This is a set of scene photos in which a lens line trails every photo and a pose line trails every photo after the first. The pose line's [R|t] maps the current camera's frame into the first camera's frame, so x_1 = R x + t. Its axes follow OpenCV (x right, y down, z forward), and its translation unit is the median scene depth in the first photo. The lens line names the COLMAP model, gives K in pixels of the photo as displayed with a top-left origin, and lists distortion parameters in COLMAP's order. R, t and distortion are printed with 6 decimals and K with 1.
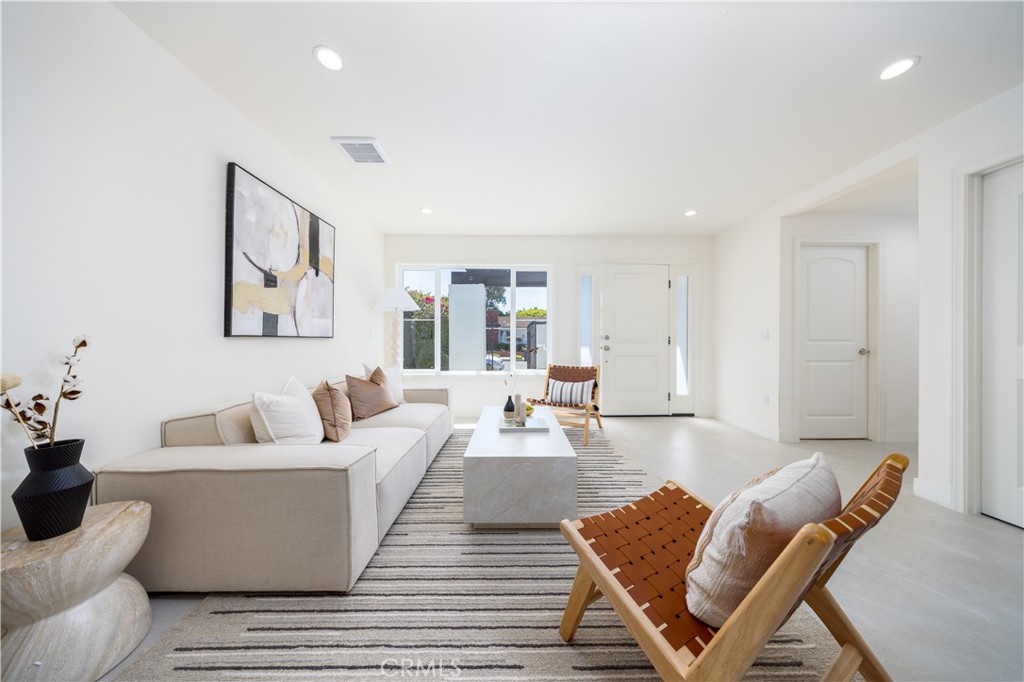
lens RADIAL K [[306.7, 0, 506.4], [0, 306.7, 340.1], [0, 0, 1]] dist [0.000355, 0.000008]
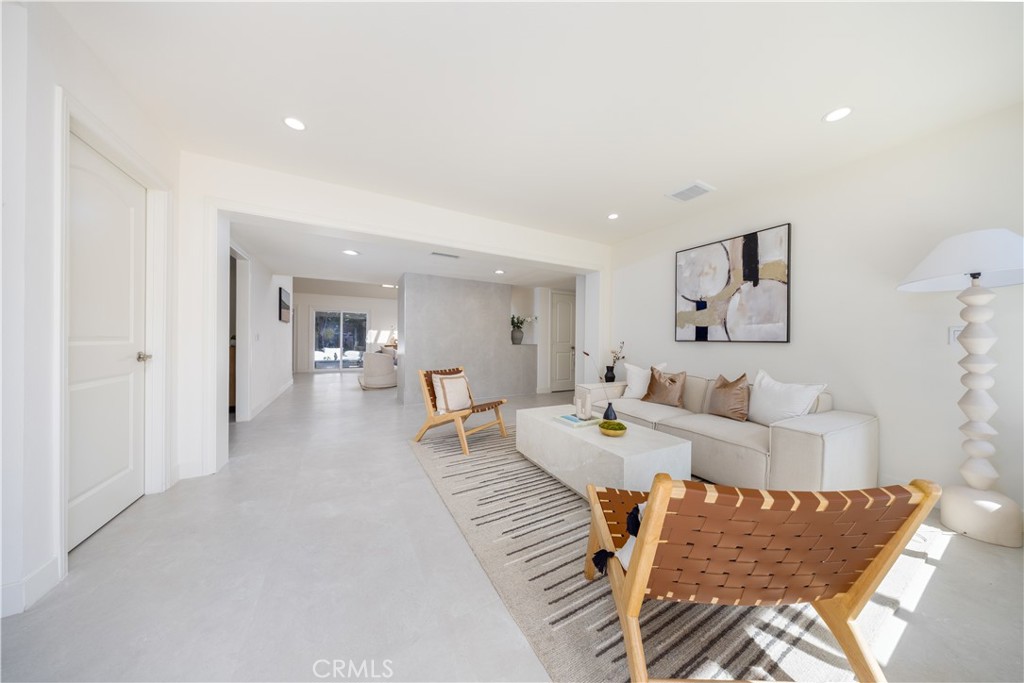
lens RADIAL K [[297.0, 0, 512.0], [0, 297.0, 341.5], [0, 0, 1]] dist [0.000520, -0.000030]
pose [[-0.878253, -0.009213, -0.478107, 0.717439], [-0.014590, 0.999865, 0.007535, -0.005787], [0.477973, 0.013593, -0.878269, 1.667232]]
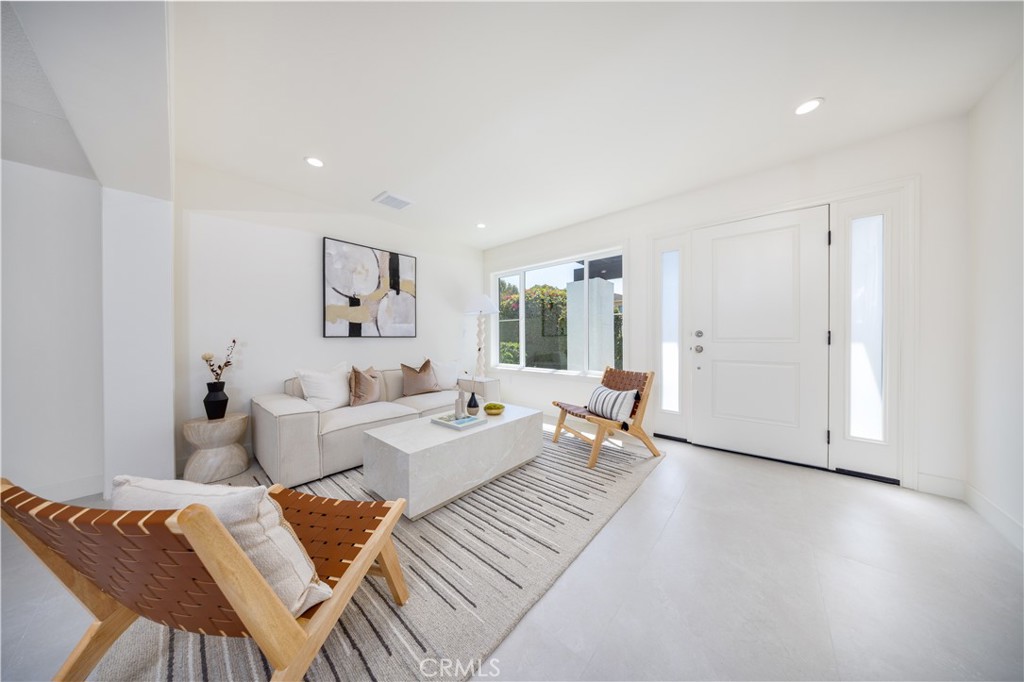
lens RADIAL K [[297.0, 0, 512.0], [0, 297.0, 341.0], [0, 0, 1]] dist [0.000520, -0.000030]
pose [[0.744478, 0.002084, -0.667643, 0.788971], [0.004044, 0.999963, 0.007630, 0.001698], [0.667634, -0.008381, 0.744442, 0.346053]]
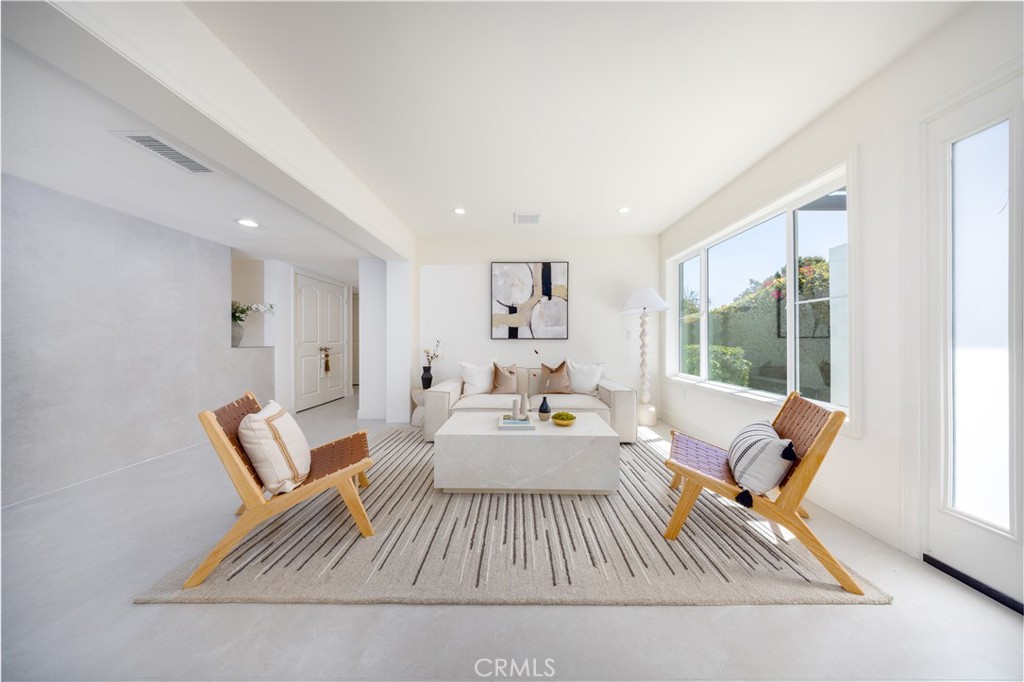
lens RADIAL K [[293.7, 0, 513.2], [0, 293.7, 339.0], [0, 0, 1]] dist [-0.000278, -0.000052]
pose [[-0.021752, -0.004455, -0.999753, 0.979200], [-0.002405, 0.999987, -0.004404, -0.001300], [0.999760, 0.002309, -0.021763, 0.928204]]
